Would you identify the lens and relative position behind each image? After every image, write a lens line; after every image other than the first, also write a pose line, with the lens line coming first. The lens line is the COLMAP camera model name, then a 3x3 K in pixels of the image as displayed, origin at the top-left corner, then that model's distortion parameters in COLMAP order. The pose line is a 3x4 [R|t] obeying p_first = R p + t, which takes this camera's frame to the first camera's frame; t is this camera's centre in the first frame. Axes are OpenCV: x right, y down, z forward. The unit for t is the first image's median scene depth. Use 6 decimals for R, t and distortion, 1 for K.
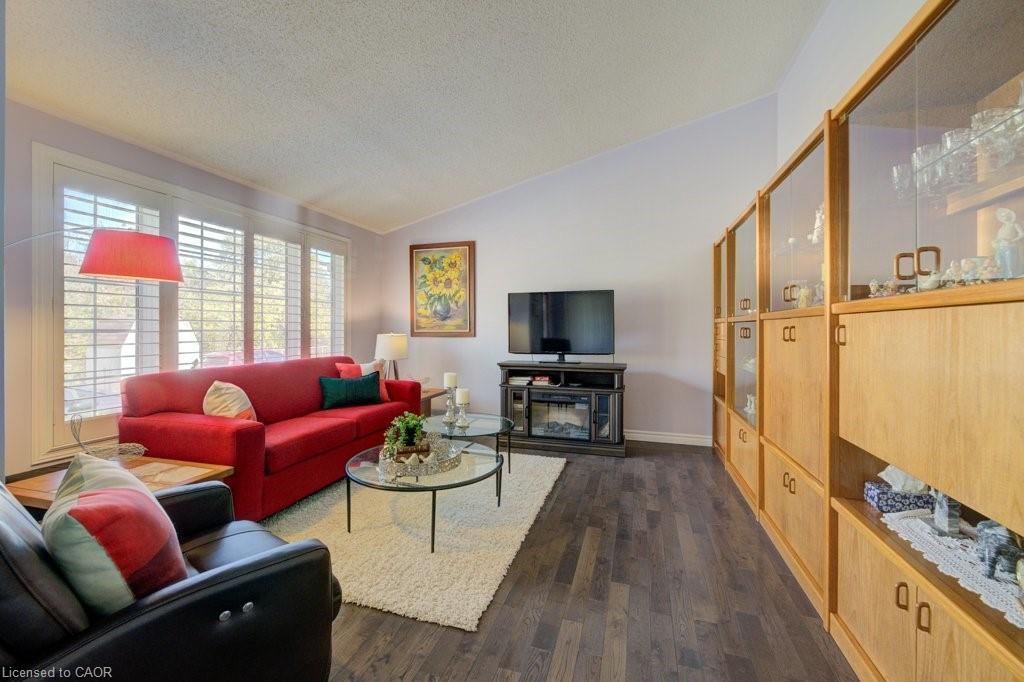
lens RADIAL K [[432.3, 0, 512.3], [0, 432.3, 330.9], [0, 0, 1]] dist [0.000826, 0.000191]
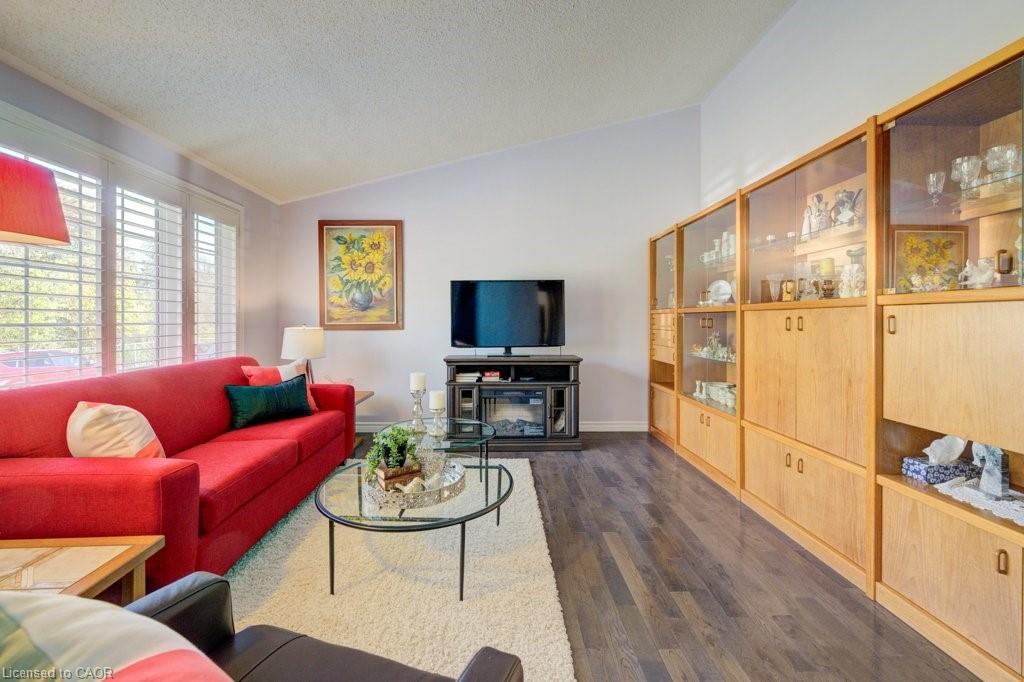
lens RADIAL K [[430.3, 0, 516.0], [0, 430.3, 323.4], [0, 0, 1]] dist [-0.003118, 0.000157]
pose [[0.943896, -0.006396, 0.330181, -0.196975], [0.005429, 0.999978, 0.003850, -0.001212], [-0.330199, -0.001841, 0.943910, 0.122075]]
